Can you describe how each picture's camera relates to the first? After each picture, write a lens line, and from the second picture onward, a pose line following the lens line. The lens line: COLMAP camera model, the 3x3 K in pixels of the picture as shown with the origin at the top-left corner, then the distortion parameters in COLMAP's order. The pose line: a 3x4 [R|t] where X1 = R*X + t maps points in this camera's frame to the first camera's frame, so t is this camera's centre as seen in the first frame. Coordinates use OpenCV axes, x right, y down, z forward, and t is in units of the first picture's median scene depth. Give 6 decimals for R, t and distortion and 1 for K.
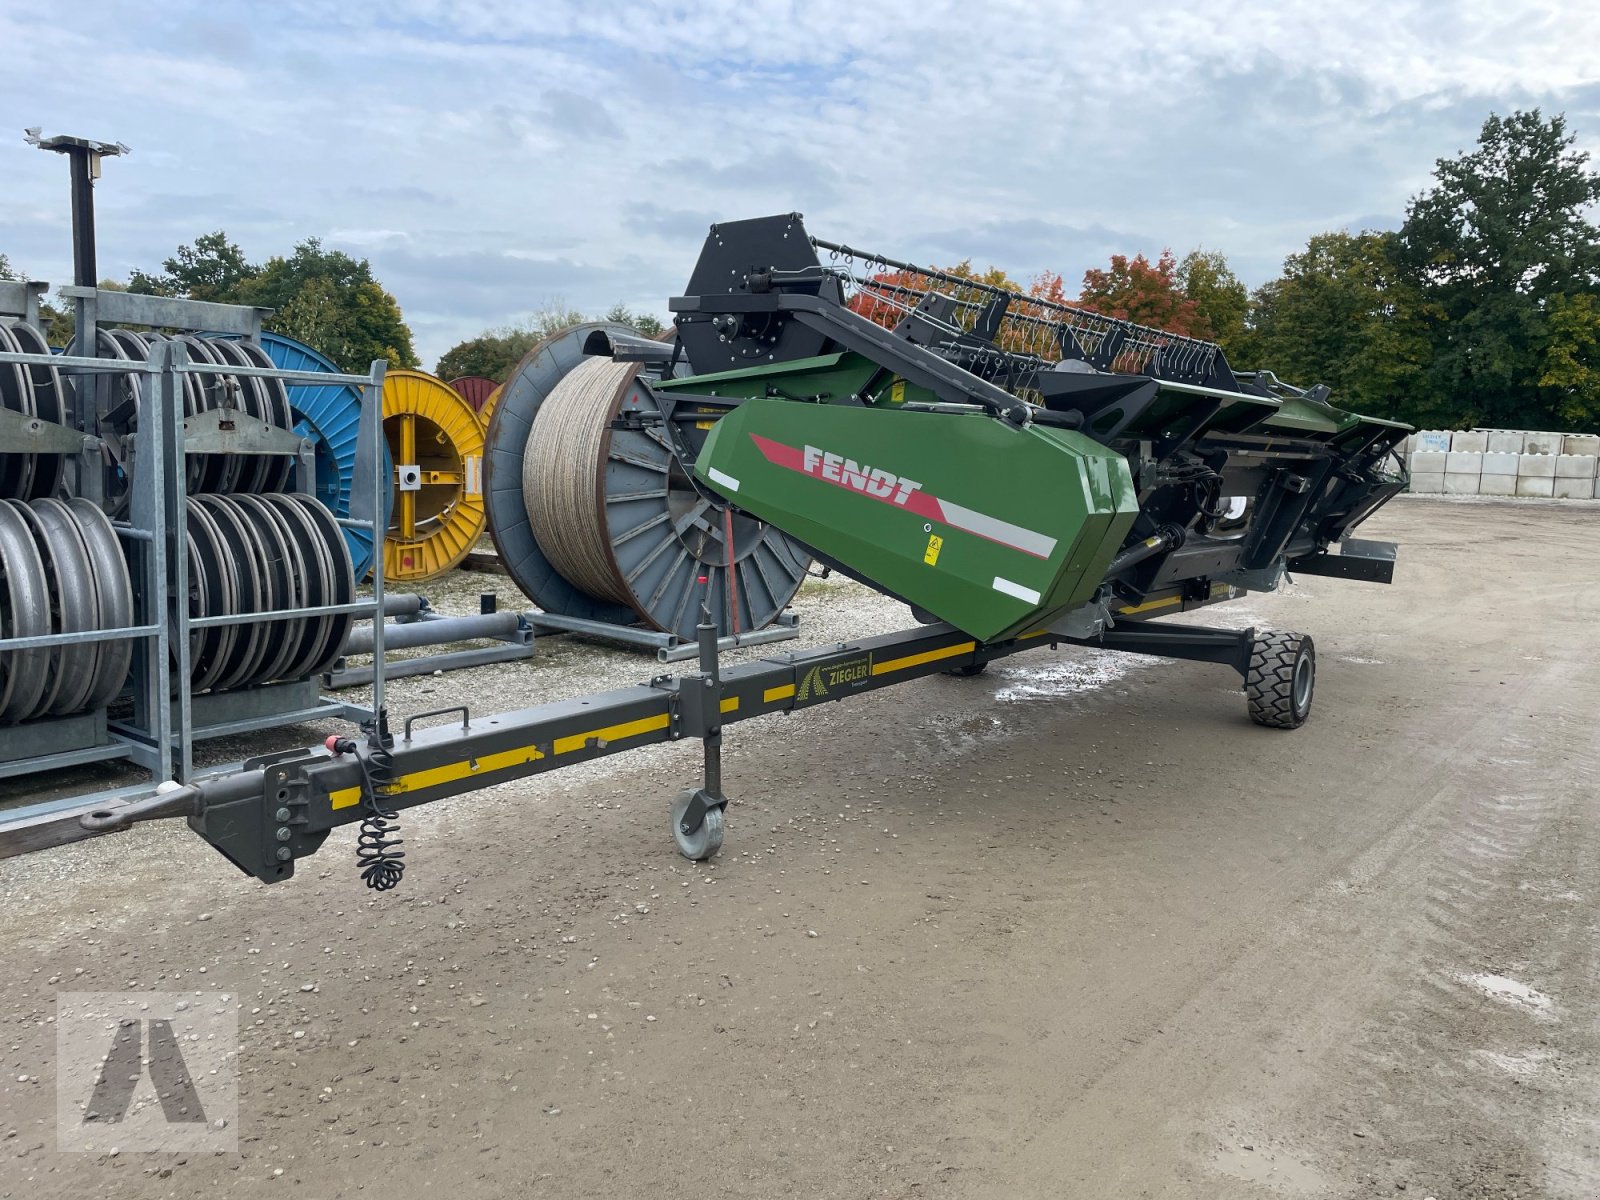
lens RADIAL K [[1204.3, 0, 800.0], [0, 1204.3, 600.0], [0, 0, 1]] dist [0.100764, -0.138585]
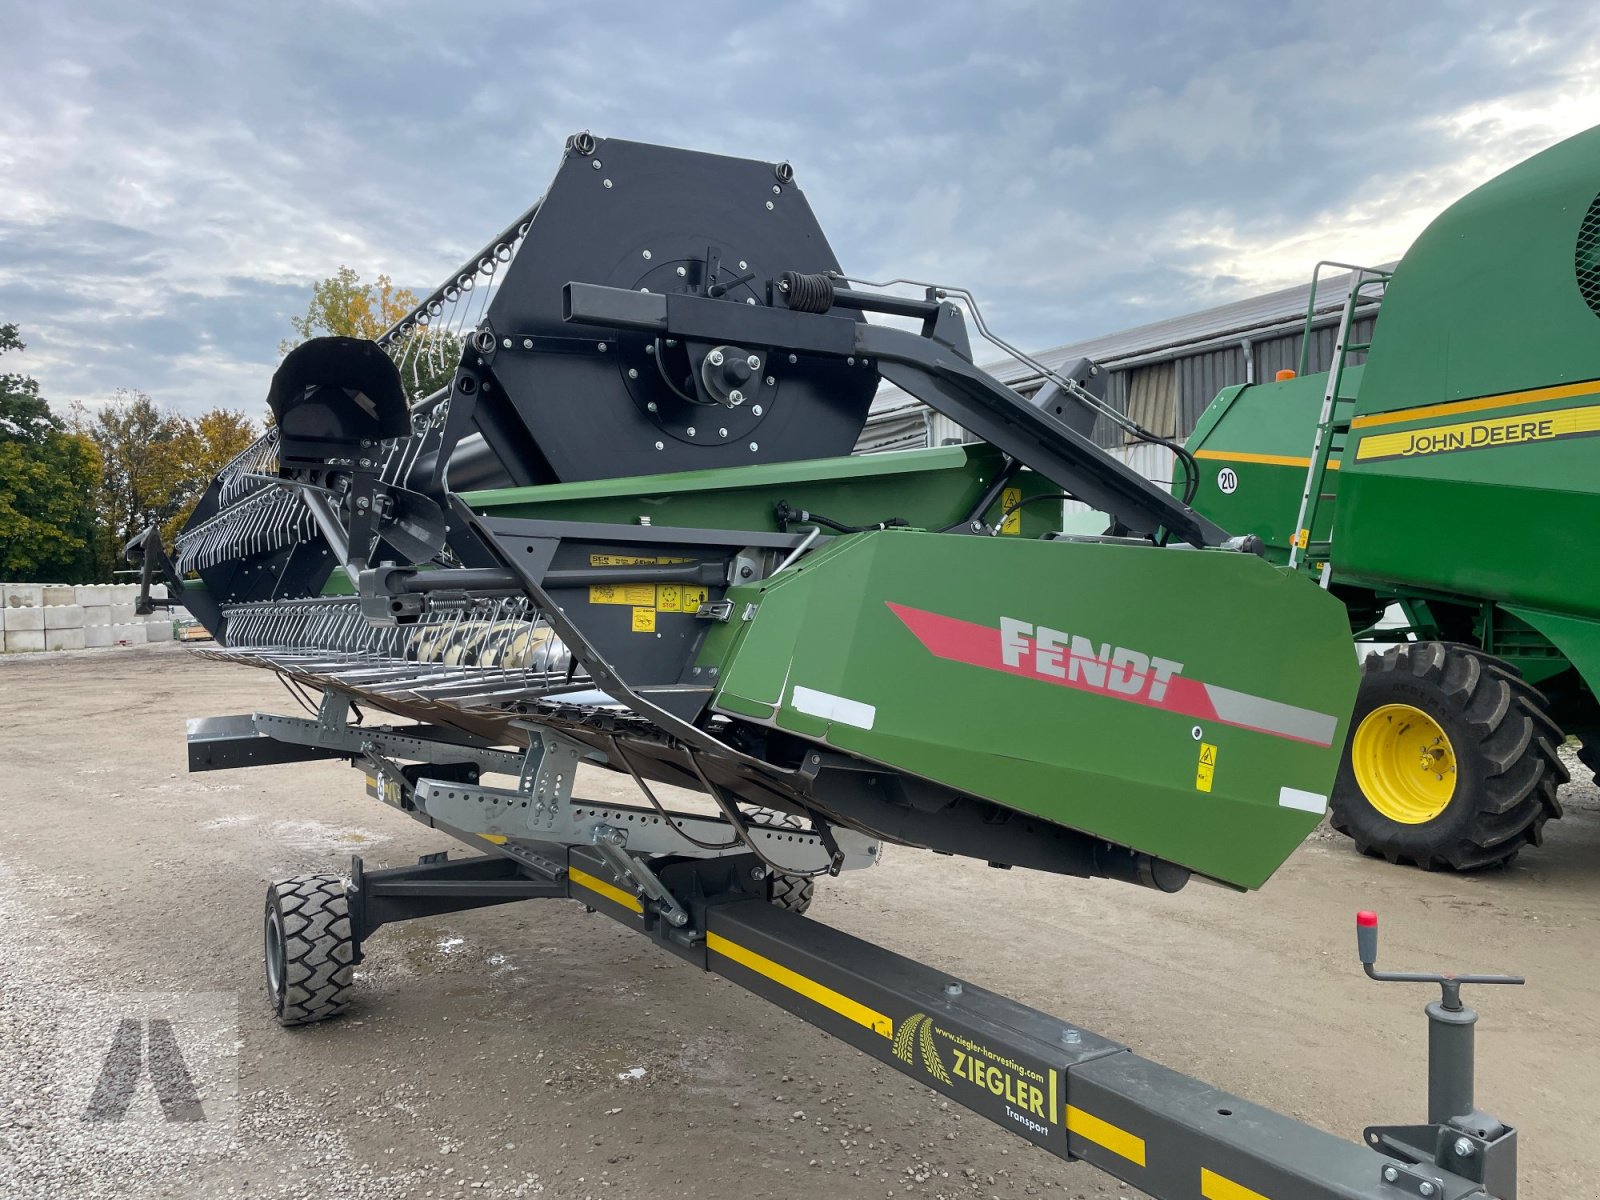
lens RADIAL K [[1204.3, 0, 800.0], [0, 1204.3, 600.0], [0, 0, 1]] dist [0.100764, -0.138585]
pose [[0.356578, -0.053805, 0.932715, -0.507625], [0.166651, 0.985992, -0.006833, -0.146551], [-0.919282, 0.157874, 0.360550, 0.893392]]
